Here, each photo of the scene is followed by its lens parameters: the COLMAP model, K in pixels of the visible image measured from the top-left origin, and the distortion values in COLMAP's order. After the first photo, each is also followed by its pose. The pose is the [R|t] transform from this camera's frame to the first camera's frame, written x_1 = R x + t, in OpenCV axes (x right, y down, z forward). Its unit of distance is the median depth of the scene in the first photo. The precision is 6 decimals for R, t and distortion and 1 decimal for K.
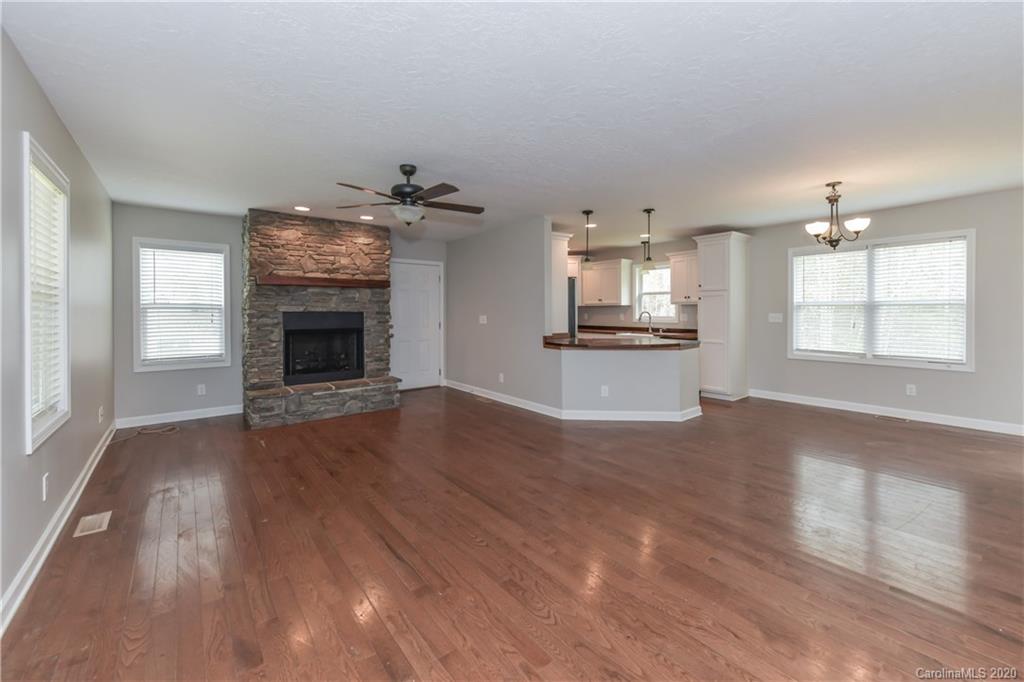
lens RADIAL K [[410.3, 0, 508.9], [0, 410.3, 314.3], [0, 0, 1]] dist [0.002855, -0.000452]
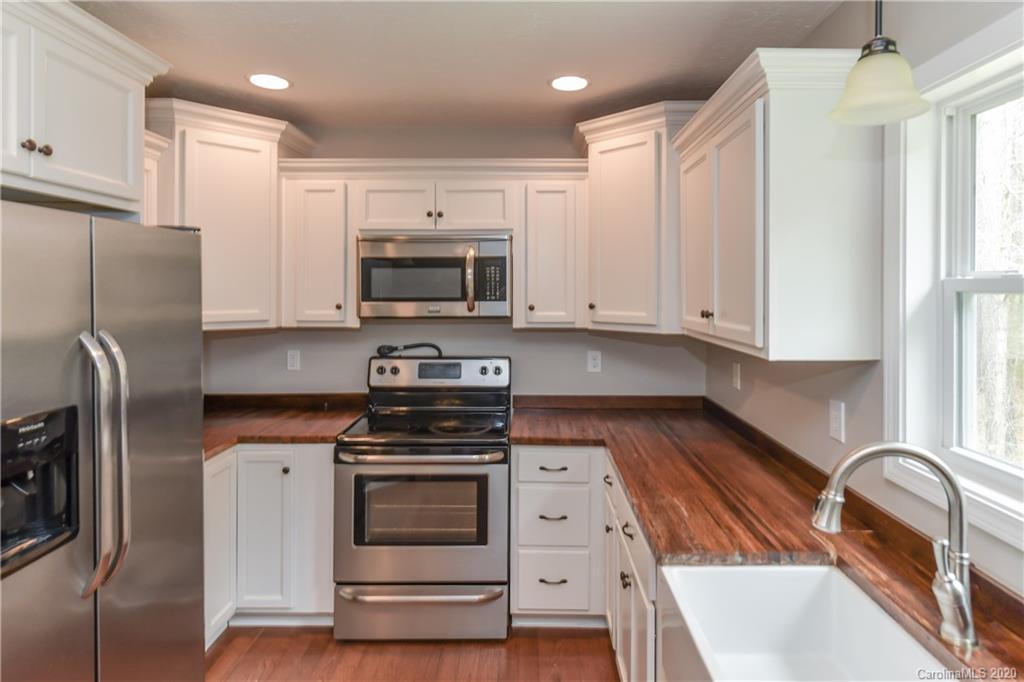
lens RADIAL K [[594.8, 0, 505.4], [0, 594.8, 284.9], [0, 0, 1]] dist [0.002327, 0.000355]
pose [[0.783559, 0.004526, -0.621300, 0.479179], [-0.012770, 0.999880, -0.008820, -0.066789], [0.621186, 0.014845, 0.783523, 1.095673]]
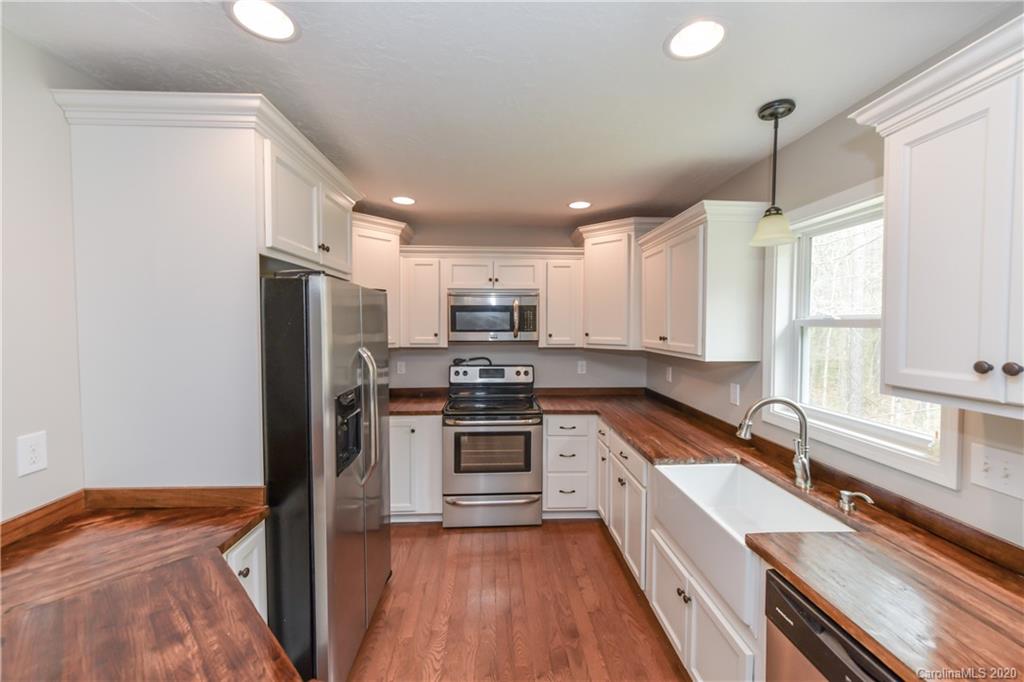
lens RADIAL K [[408.0, 0, 503.9], [0, 408.0, 332.6], [0, 0, 1]] dist [0.002756, -0.000068]
pose [[0.819992, 0.021594, -0.571967, 0.462144], [-0.013253, 0.999736, 0.018744, -0.066075], [0.572221, -0.007790, 0.820063, 0.968927]]
